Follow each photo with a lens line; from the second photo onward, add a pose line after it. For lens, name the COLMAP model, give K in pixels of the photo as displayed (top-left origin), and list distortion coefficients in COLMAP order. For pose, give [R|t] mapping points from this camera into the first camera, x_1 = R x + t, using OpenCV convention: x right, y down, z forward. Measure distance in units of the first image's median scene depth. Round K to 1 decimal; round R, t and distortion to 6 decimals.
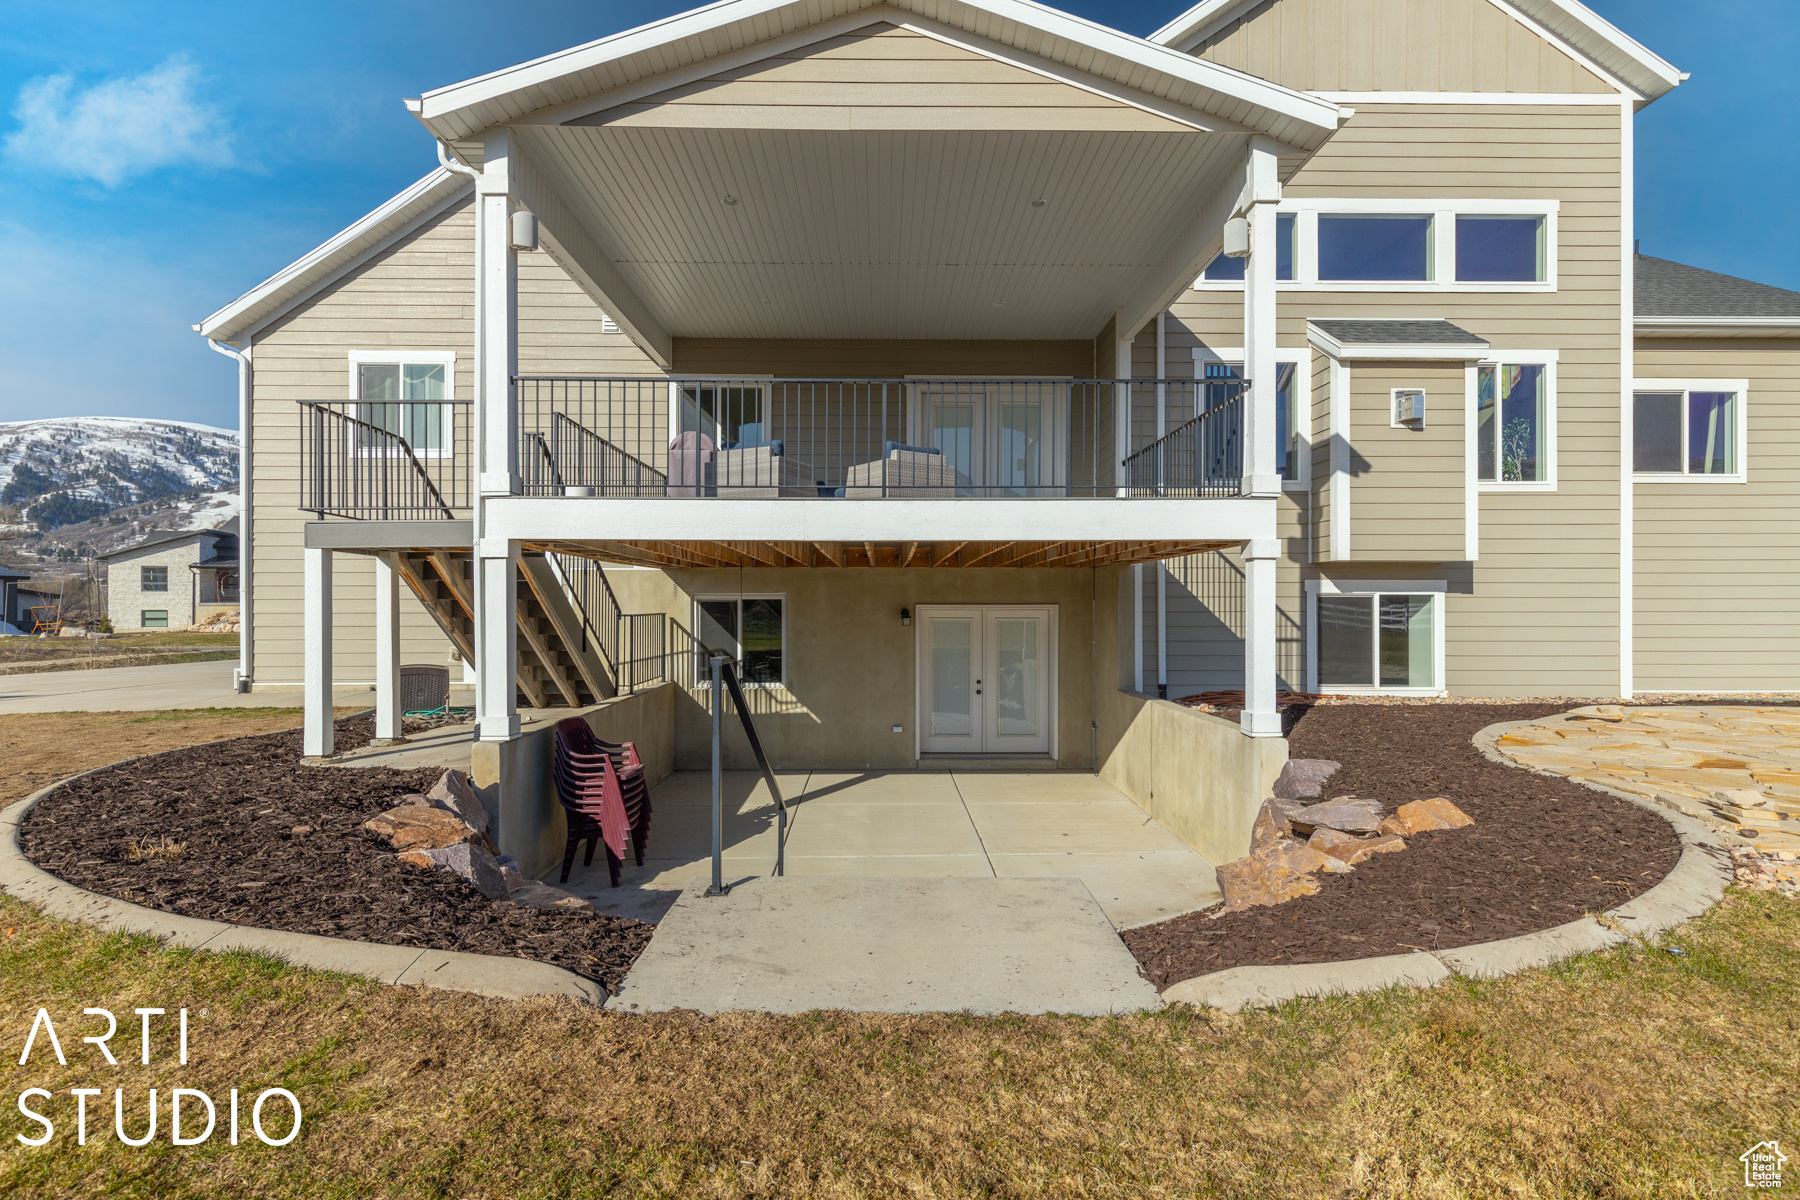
lens RADIAL K [[828.1, 0, 893.9], [0, 828.1, 607.6], [0, 0, 1]] dist [0.004948, -0.000003]
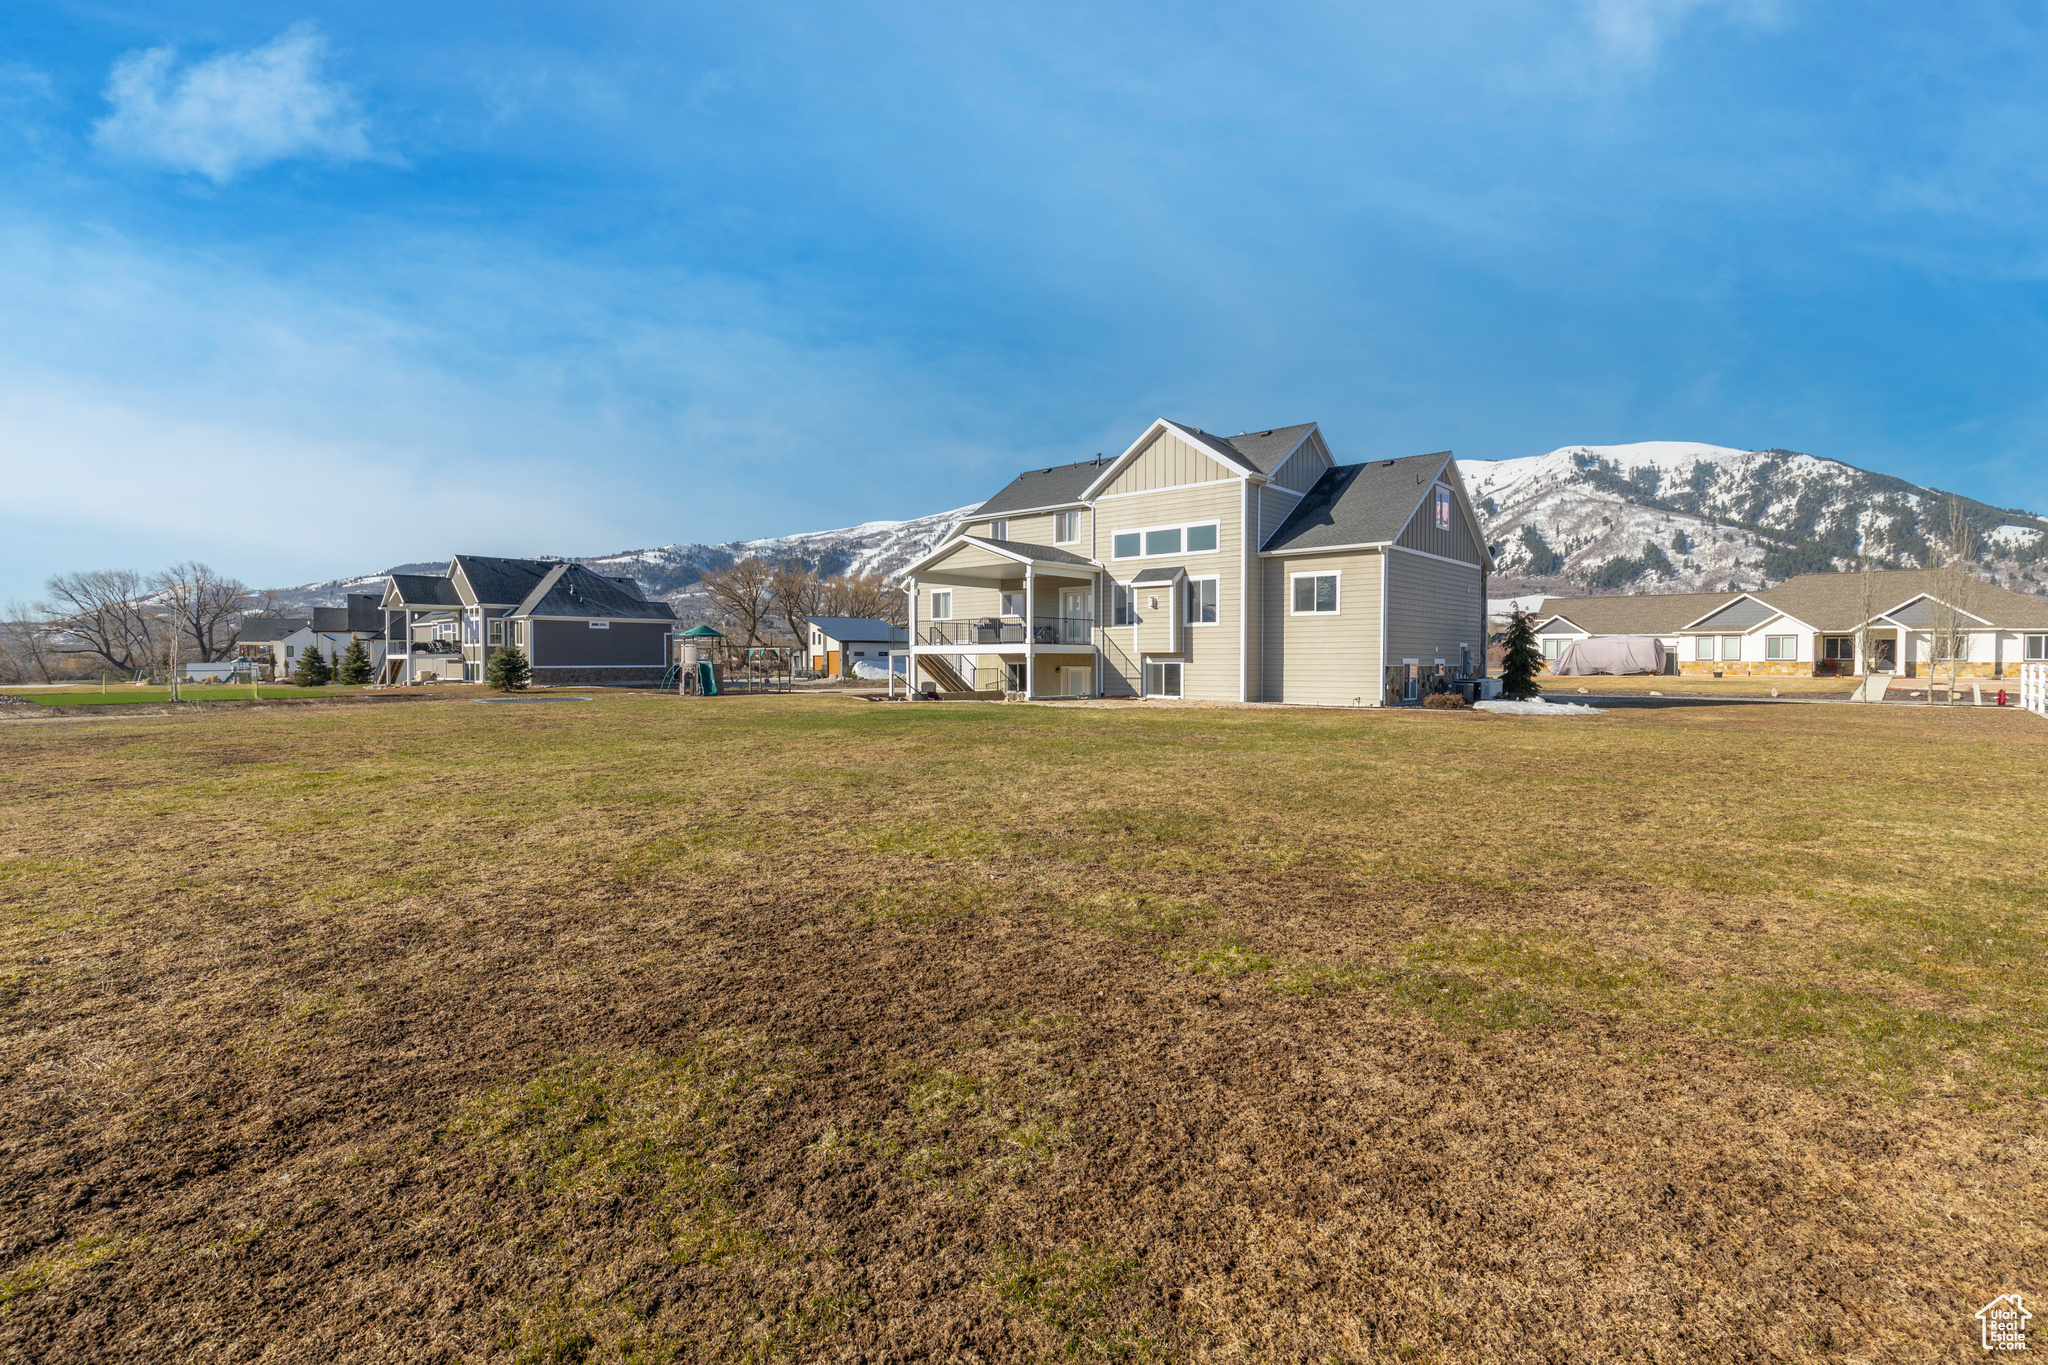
lens RADIAL K [[942.2, 0, 1019.2], [0, 942.2, 674.0], [0, 0, 1]] dist [0.004948, -0.000003]
pose [[0.734329, 0.008089, -0.678746, 2.406066], [-0.002529, 0.999955, 0.009180, -0.006845], [0.678789, -0.005025, 0.734316, -1.717567]]
